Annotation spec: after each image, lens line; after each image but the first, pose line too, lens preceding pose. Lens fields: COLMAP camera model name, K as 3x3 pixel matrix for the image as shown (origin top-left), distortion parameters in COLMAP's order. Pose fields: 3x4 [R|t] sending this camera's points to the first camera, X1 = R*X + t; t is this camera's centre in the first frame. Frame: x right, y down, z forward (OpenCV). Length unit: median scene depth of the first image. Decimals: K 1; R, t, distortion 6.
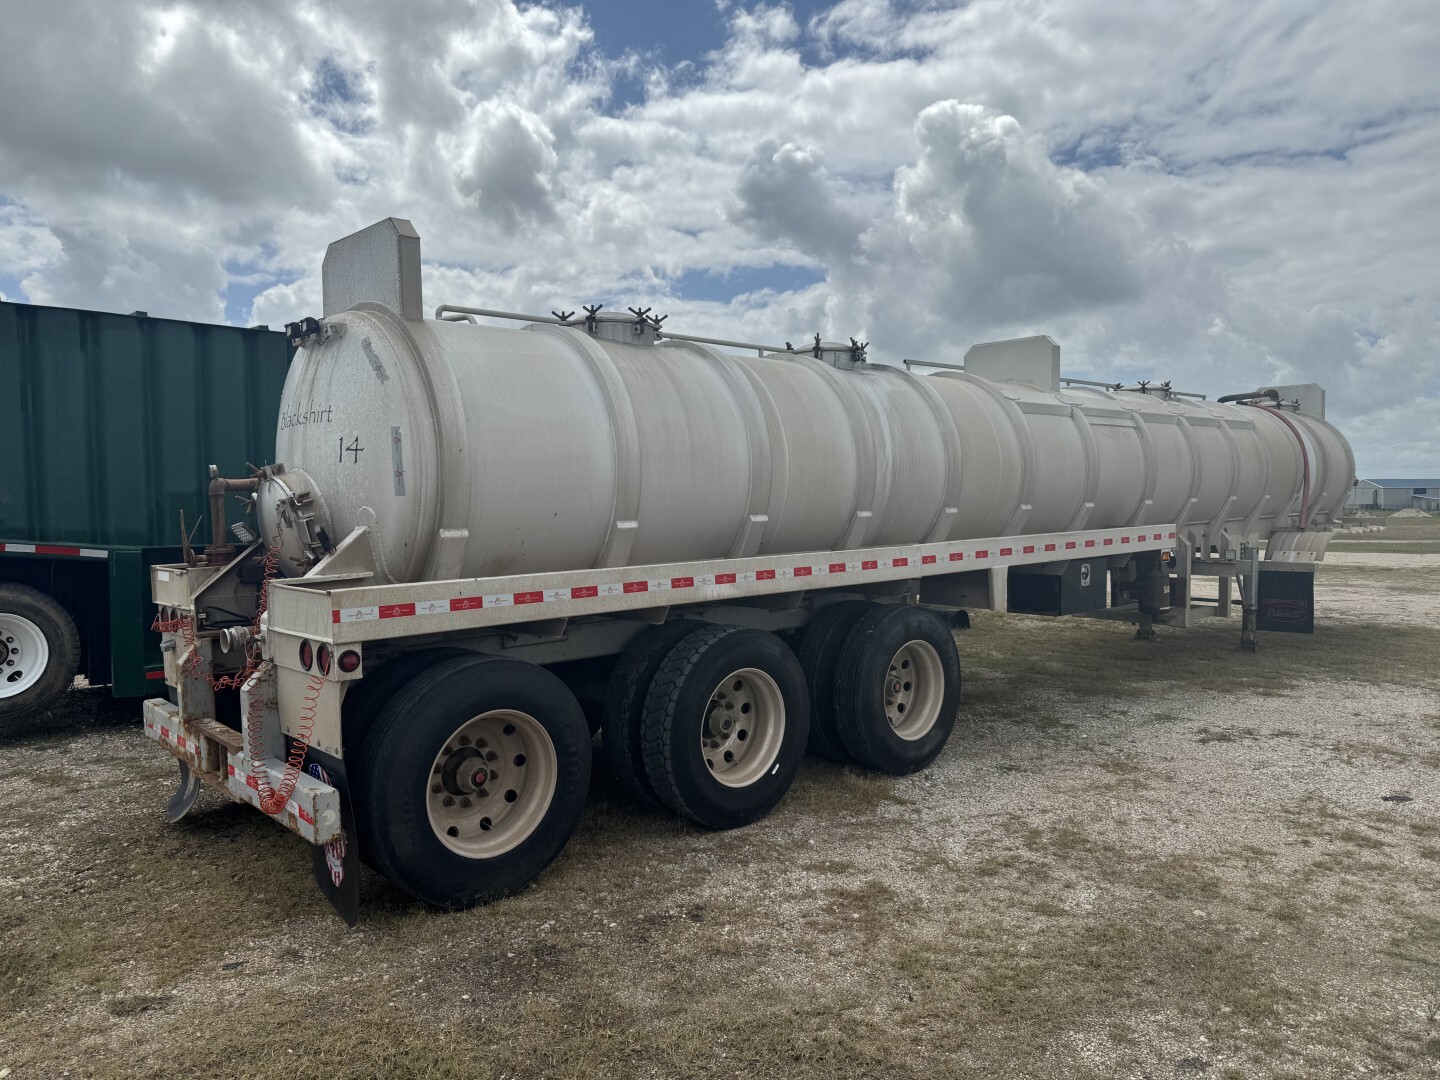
lens RADIAL K [[1044.9, 0, 720.0], [0, 1044.9, 540.0], [0, 0, 1]] dist [0.100514, -0.129717]
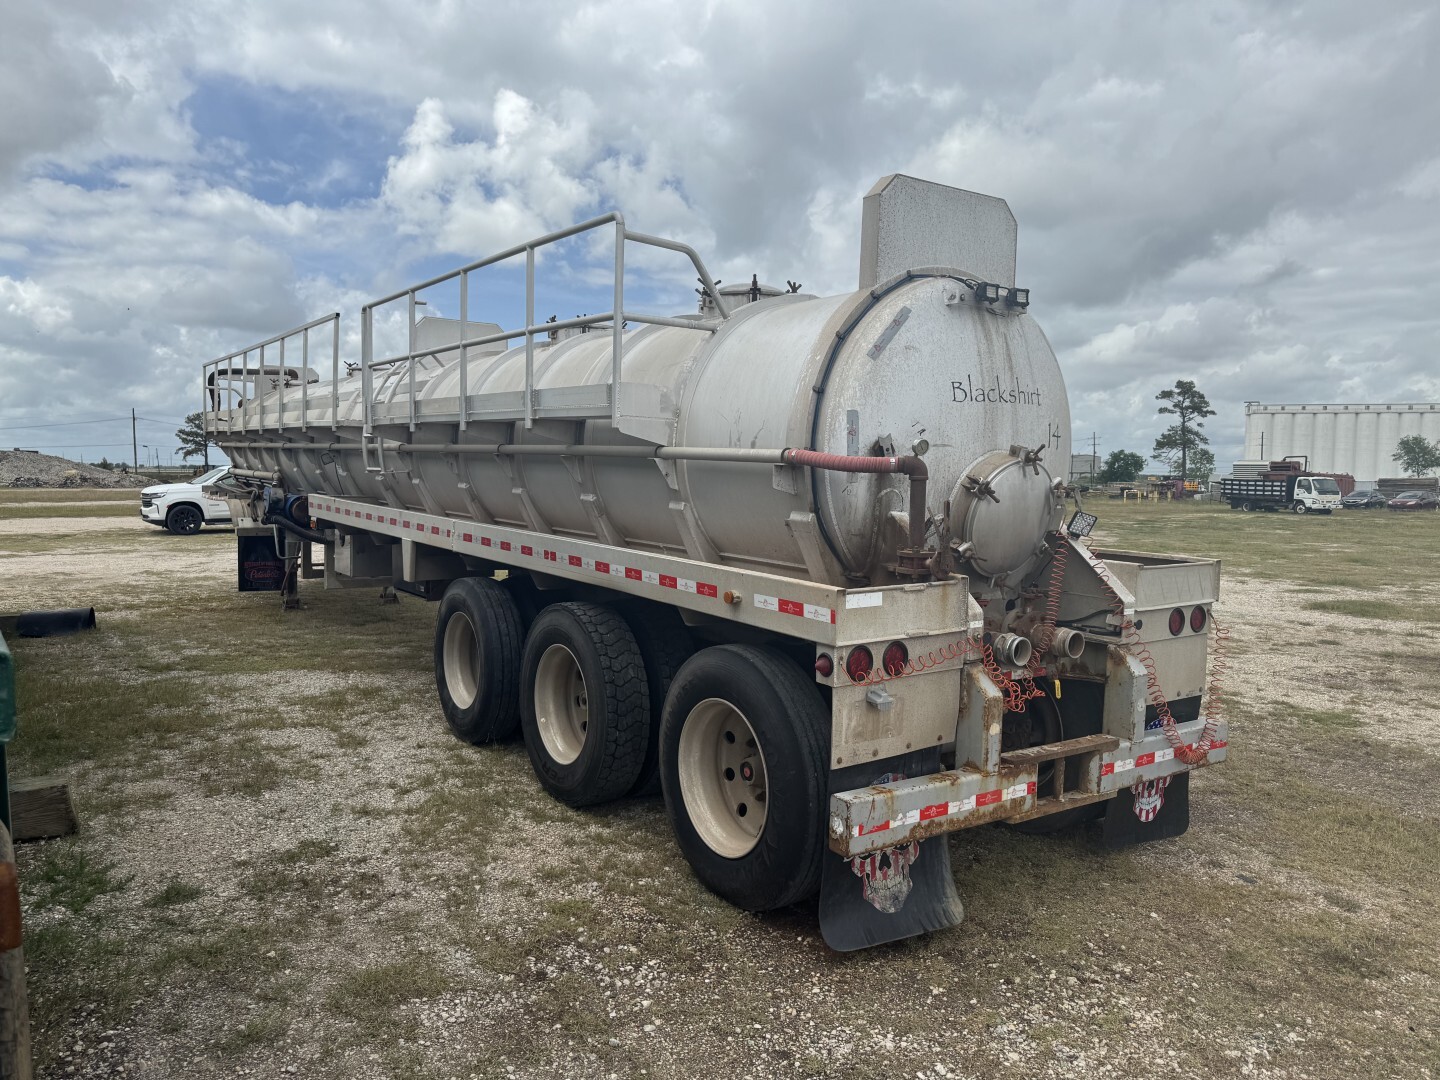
lens RADIAL K [[1044.9, 0, 720.0], [0, 1044.9, 540.0], [0, 0, 1]] dist [0.100514, -0.129717]
pose [[0.117406, -0.060626, 0.991232, -0.864023], [0.022589, 0.998040, 0.058367, -0.031878], [-0.992827, 0.015538, 0.118545, 0.738796]]
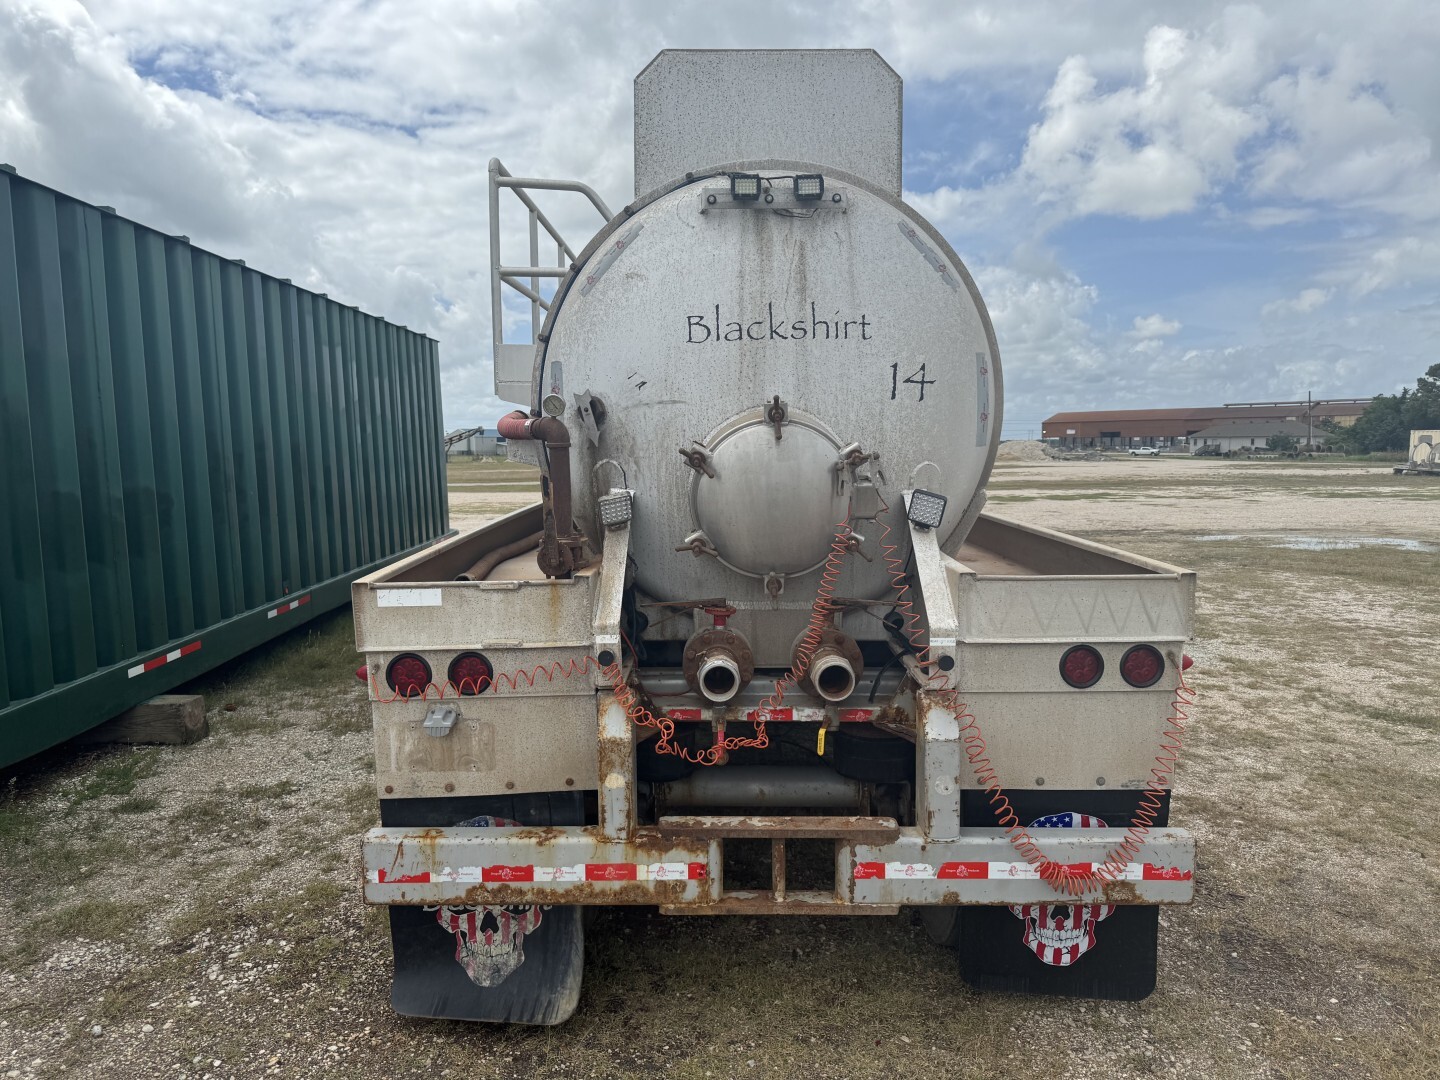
lens RADIAL K [[1034.7, 0, 718.6], [0, 1034.7, 547.3], [0, 0, 1]] dist [0.063494, -0.089570]
pose [[0.662216, -0.073940, 0.745656, -0.591896], [0.030092, 0.996941, 0.072133, -0.017794], [-0.748709, -0.025329, 0.662415, 0.389864]]
